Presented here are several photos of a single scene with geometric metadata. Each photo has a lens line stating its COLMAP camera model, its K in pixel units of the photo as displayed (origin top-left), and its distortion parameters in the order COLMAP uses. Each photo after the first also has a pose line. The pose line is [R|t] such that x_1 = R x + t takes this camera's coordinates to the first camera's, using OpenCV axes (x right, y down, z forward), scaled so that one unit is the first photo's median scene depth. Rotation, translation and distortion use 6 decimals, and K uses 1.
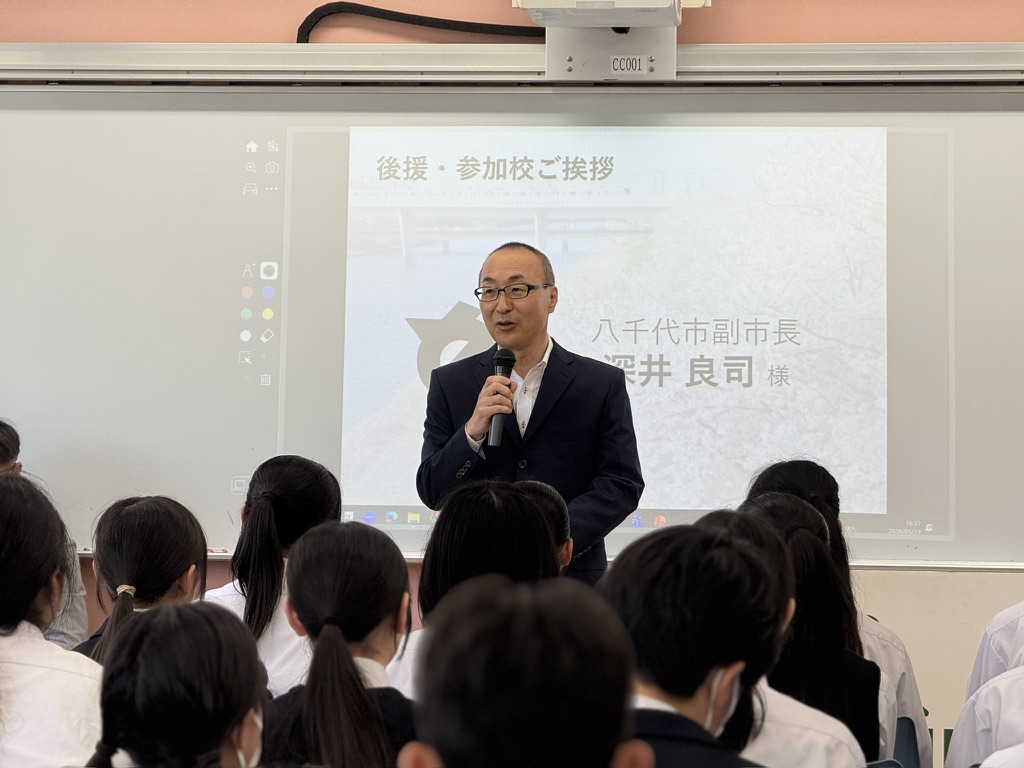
lens RADIAL K [[3671.2, 0, 506.6], [0, 3671.2, 379.4], [0, 0, 1]] dist [0.255229, 0.000000]
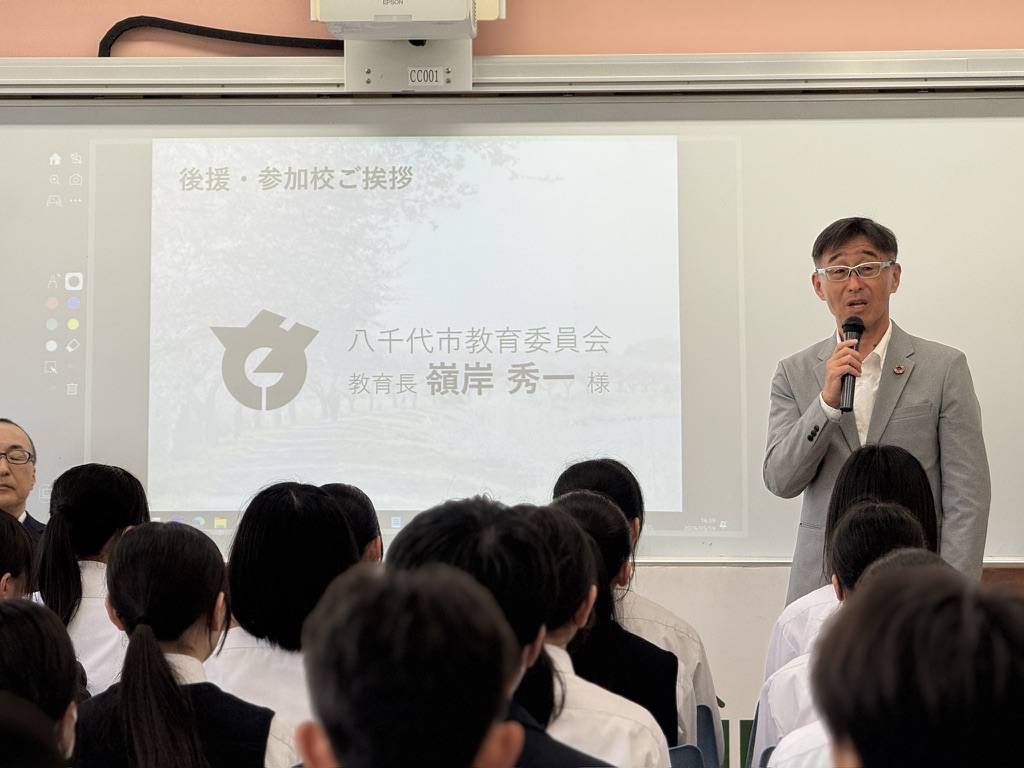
lens RADIAL K [[3671.2, 0, 506.2], [0, 3671.2, 386.9], [0, 0, 1]] dist [0.255229, 0.000000]
pose [[0.998377, -0.012891, 0.055479, -0.002365], [0.012928, 0.999916, -0.000294, 0.001409], [-0.055471, 0.001010, 0.998460, -0.022445]]
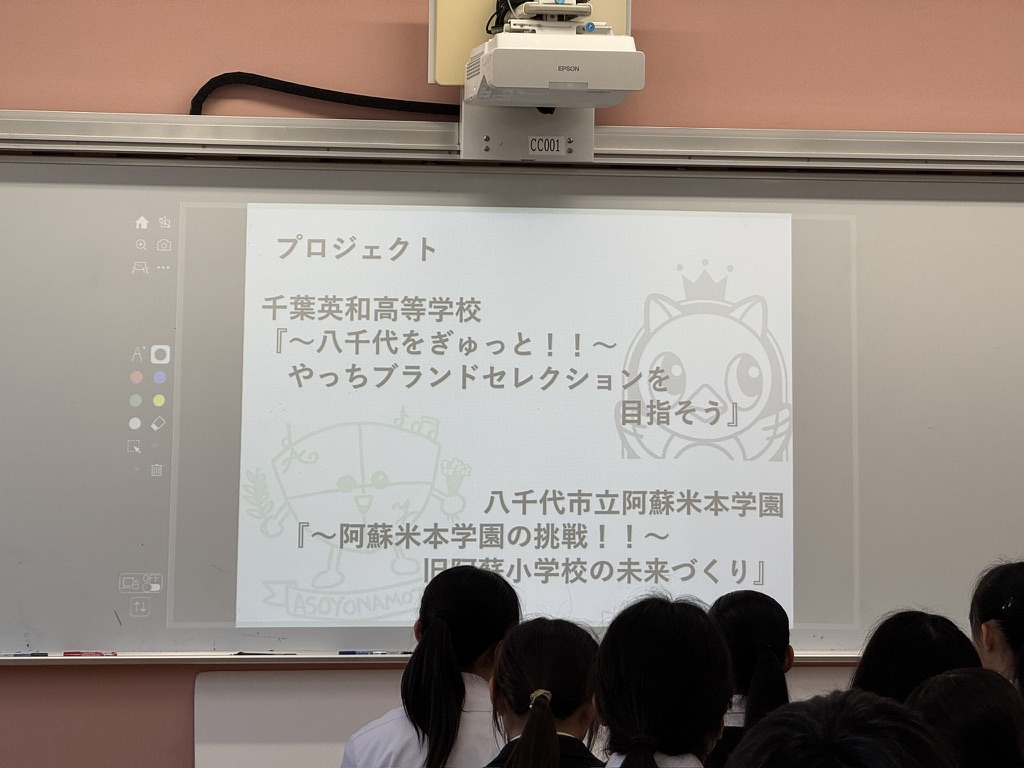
lens RADIAL K [[3671.2, 0, 517.2], [0, 3671.2, 375.3], [0, 0, 1]] dist [0.255229, 0.000000]
pose [[0.959321, 0.003190, 0.282299, -0.245992], [0.002169, 0.999823, -0.018669, -0.006474], [-0.282308, 0.018522, 0.959145, 0.069402]]
